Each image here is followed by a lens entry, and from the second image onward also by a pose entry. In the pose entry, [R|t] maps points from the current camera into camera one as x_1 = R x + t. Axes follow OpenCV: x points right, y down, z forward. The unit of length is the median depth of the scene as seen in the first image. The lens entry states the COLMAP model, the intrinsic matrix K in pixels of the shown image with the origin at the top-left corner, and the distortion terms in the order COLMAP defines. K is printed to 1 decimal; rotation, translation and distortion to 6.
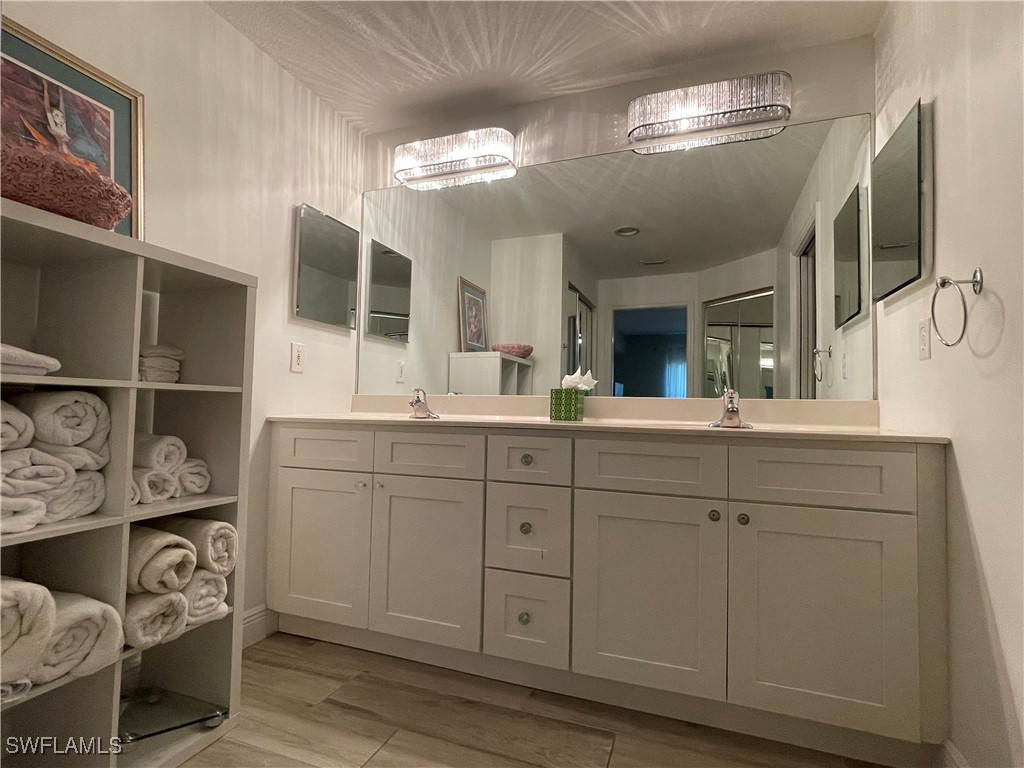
lens RADIAL K [[510.7, 0, 503.4], [0, 510.7, 390.0], [0, 0, 1]] dist [0.009667, 0.001732]
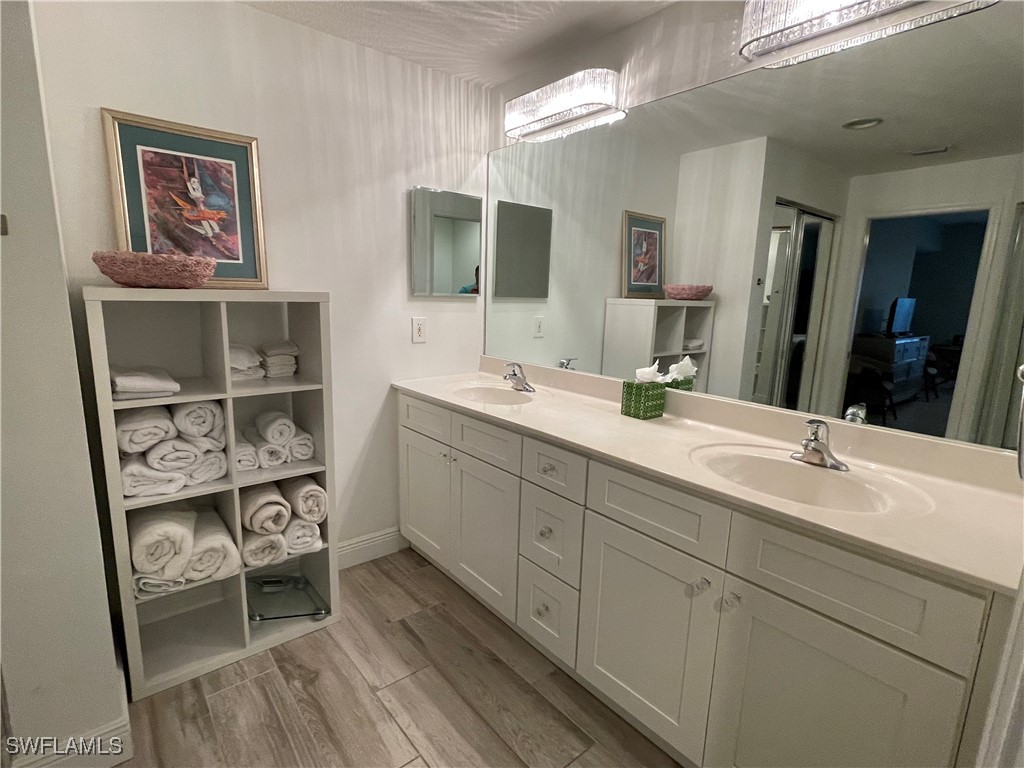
lens RADIAL K [[510.7, 0, 504.5], [0, 510.7, 389.5], [0, 0, 1]] dist [0.009667, 0.001732]
pose [[0.869545, 0.094568, -0.484715, 0.357292], [0.009103, 0.978258, 0.207190, -0.182161], [0.493770, -0.184573, 0.849779, 0.109707]]
